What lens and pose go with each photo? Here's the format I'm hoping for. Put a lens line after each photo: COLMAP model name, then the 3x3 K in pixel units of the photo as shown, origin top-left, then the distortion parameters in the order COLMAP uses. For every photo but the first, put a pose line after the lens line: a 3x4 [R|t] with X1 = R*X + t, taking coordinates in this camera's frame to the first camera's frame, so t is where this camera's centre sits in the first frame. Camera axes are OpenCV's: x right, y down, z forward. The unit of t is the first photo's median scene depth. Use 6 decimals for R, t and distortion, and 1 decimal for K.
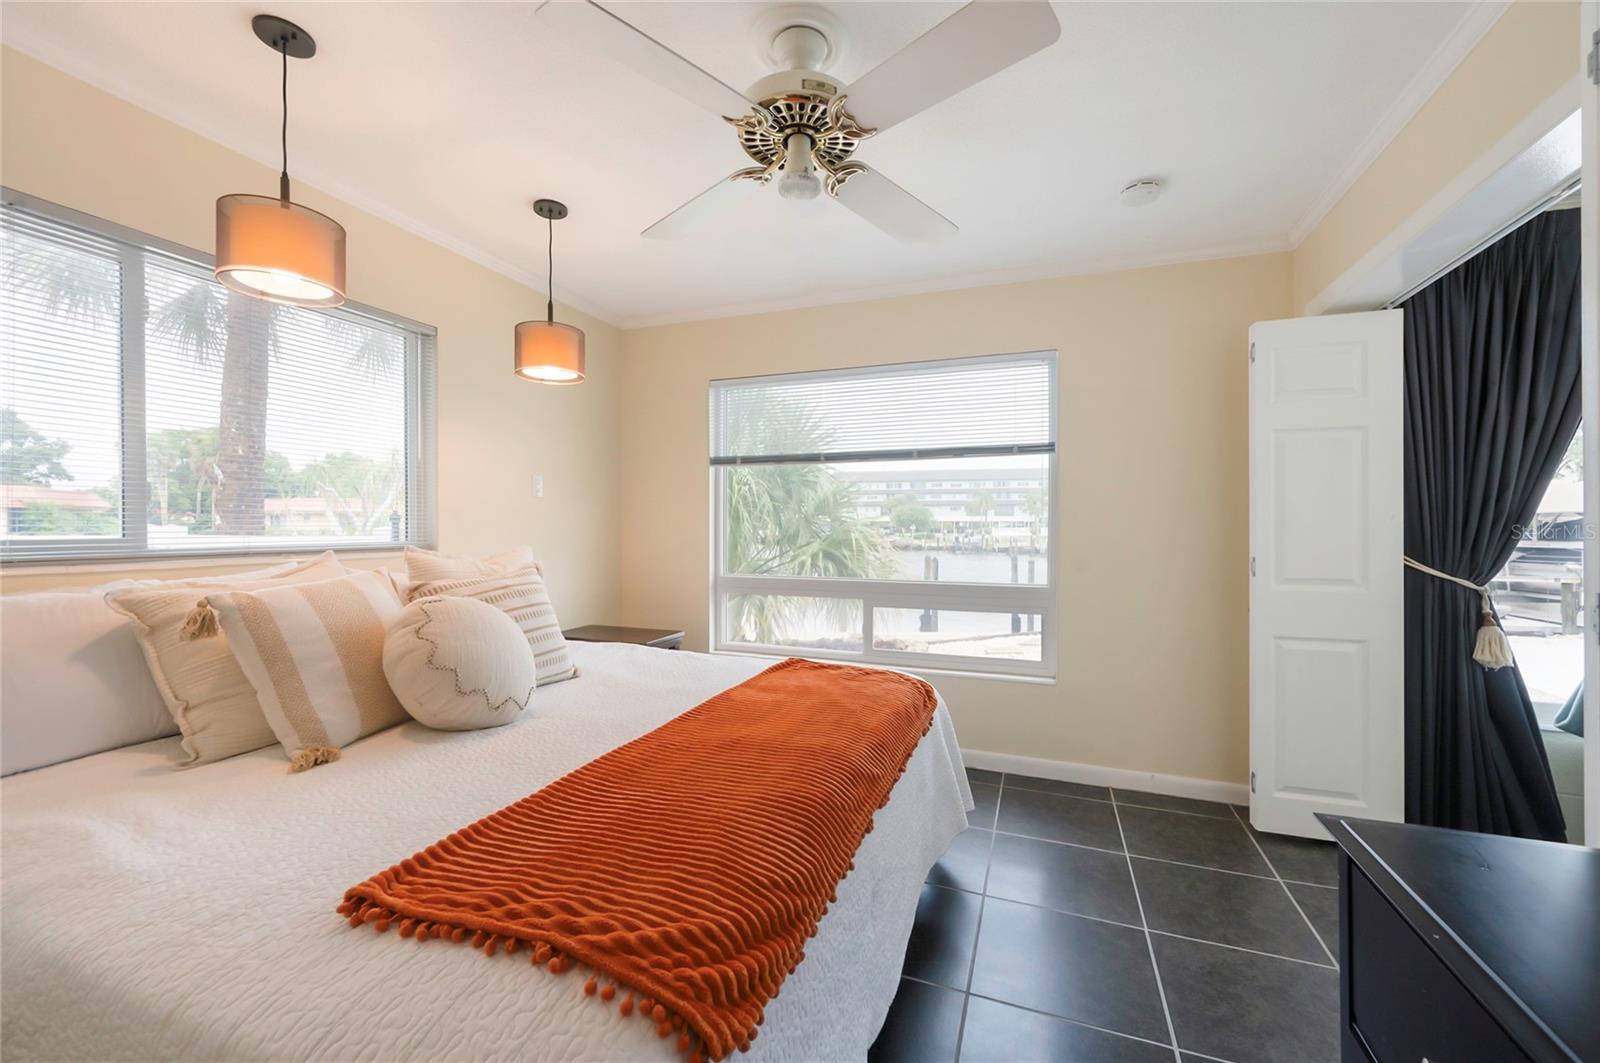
lens RADIAL K [[623.0, 0, 814.4], [0, 623.0, 528.3], [0, 0, 1]] dist [0.001057, 0.000474]
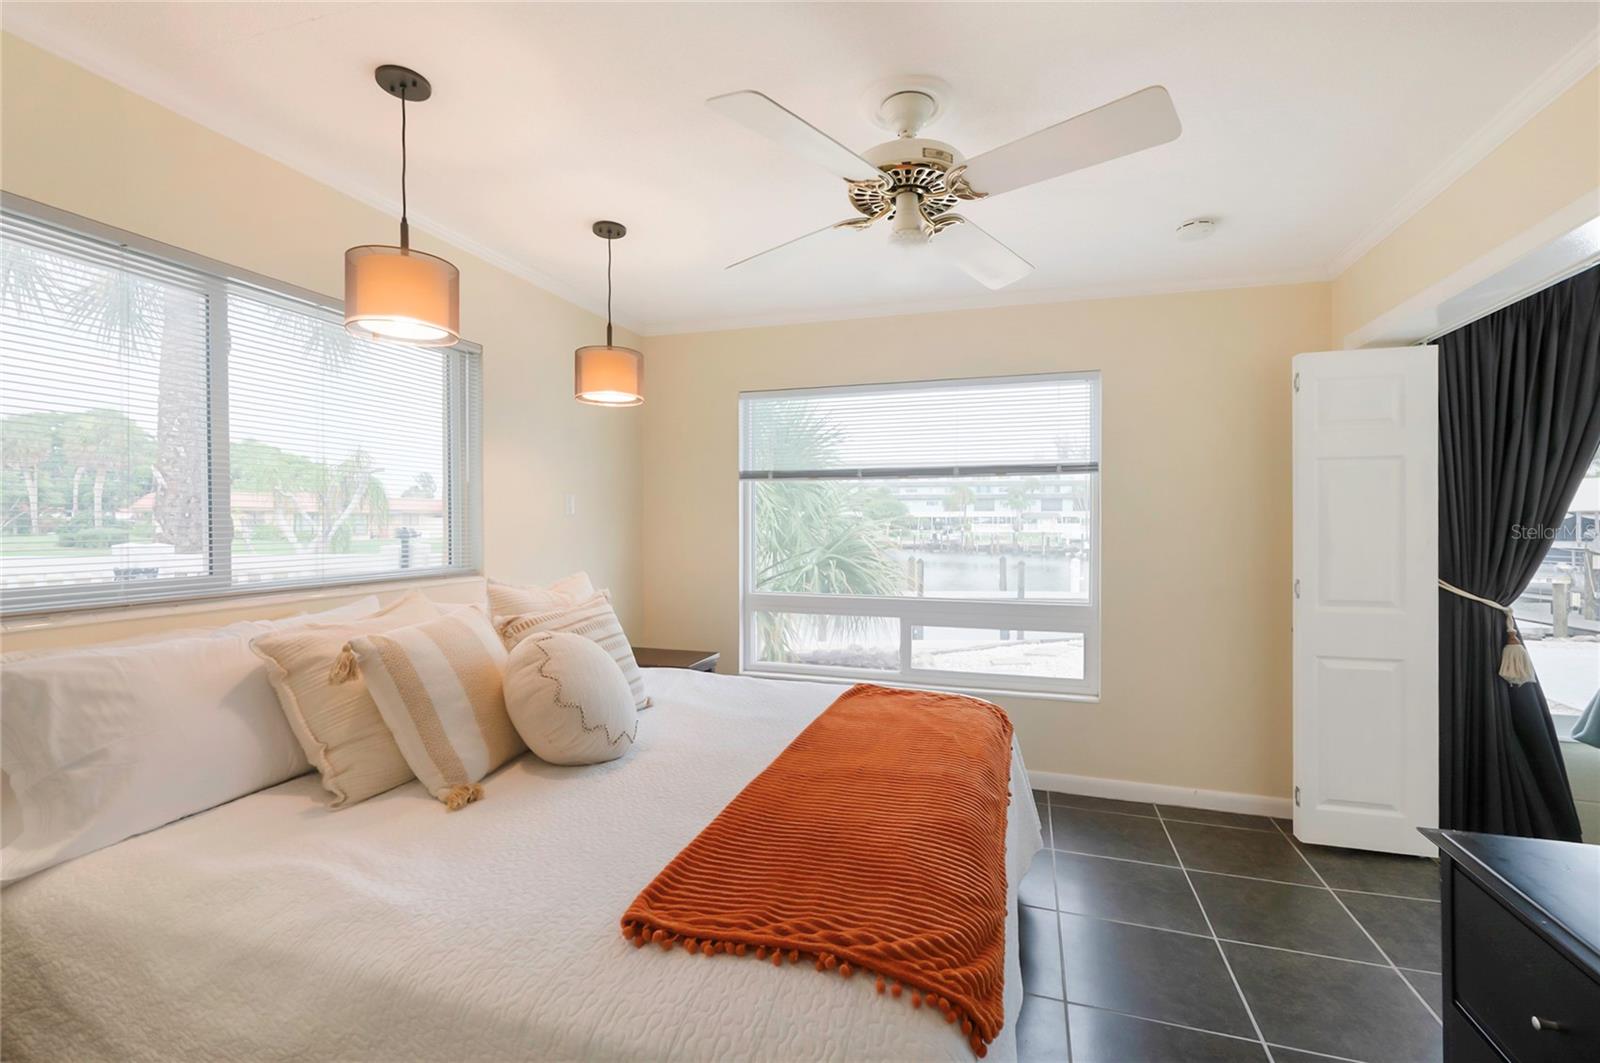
lens RADIAL K [[677.1, 0, 816.2], [0, 677.1, 527.8], [0, 0, 1]] dist [0.000413, 0.000453]
pose [[0.998714, -0.001957, 0.050657, -0.204979], [0.001783, 0.999992, 0.003491, -0.060450], [-0.050663, -0.003397, 0.998710, -0.114469]]
